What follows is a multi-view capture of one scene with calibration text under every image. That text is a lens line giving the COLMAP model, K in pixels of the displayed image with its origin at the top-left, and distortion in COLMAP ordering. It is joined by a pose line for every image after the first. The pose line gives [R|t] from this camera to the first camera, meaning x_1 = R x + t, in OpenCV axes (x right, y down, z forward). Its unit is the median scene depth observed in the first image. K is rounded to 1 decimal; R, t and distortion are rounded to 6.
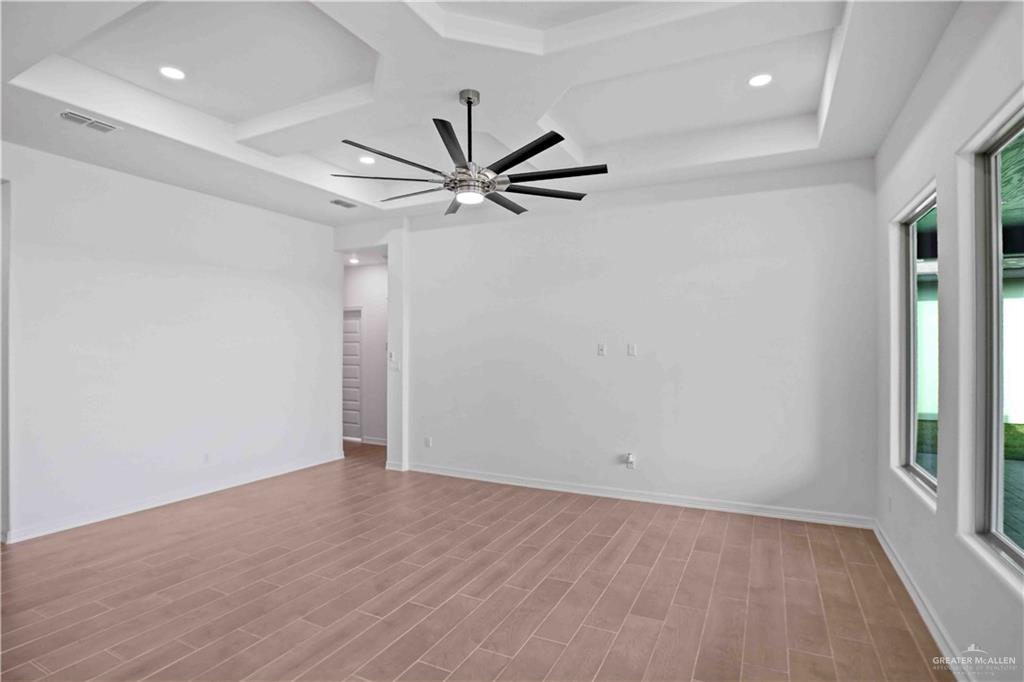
lens RADIAL K [[522.7, 0, 512.0], [0, 522.7, 341.0], [0, 0, 1]] dist [0.000770, -0.000016]
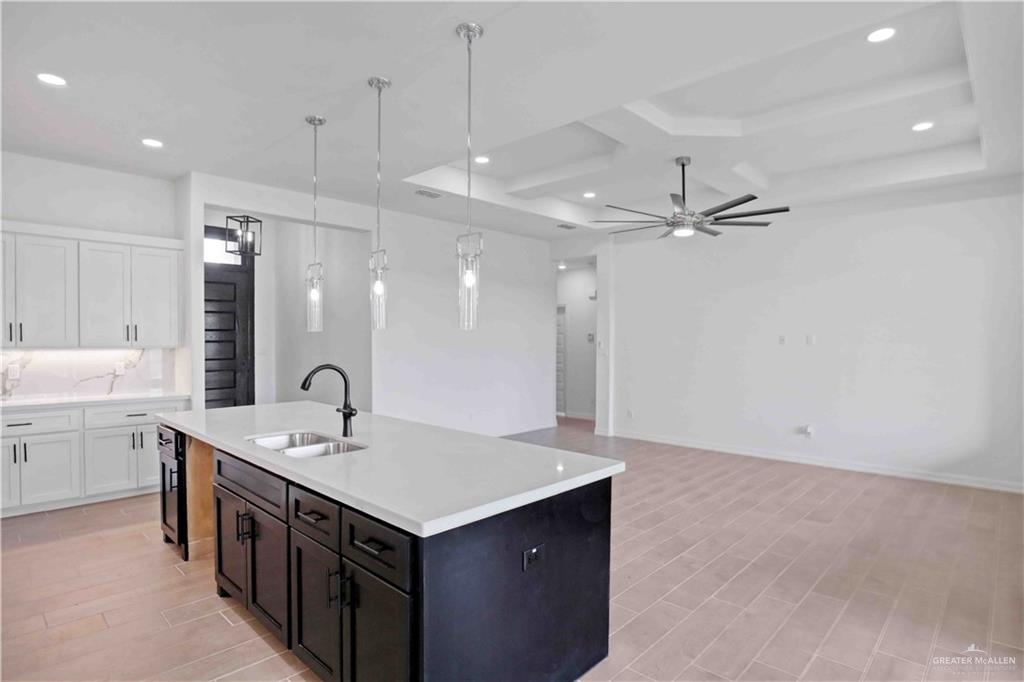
lens RADIAL K [[532.8, 0, 512.0], [0, 532.8, 341.0], [0, 0, 1]] dist [-0.042282, 0.029486]
pose [[0.954133, 0.005690, -0.299328, -0.075138], [-0.001306, 0.999889, 0.014842, 0.003132], [0.299379, -0.013770, 0.954035, -0.427714]]
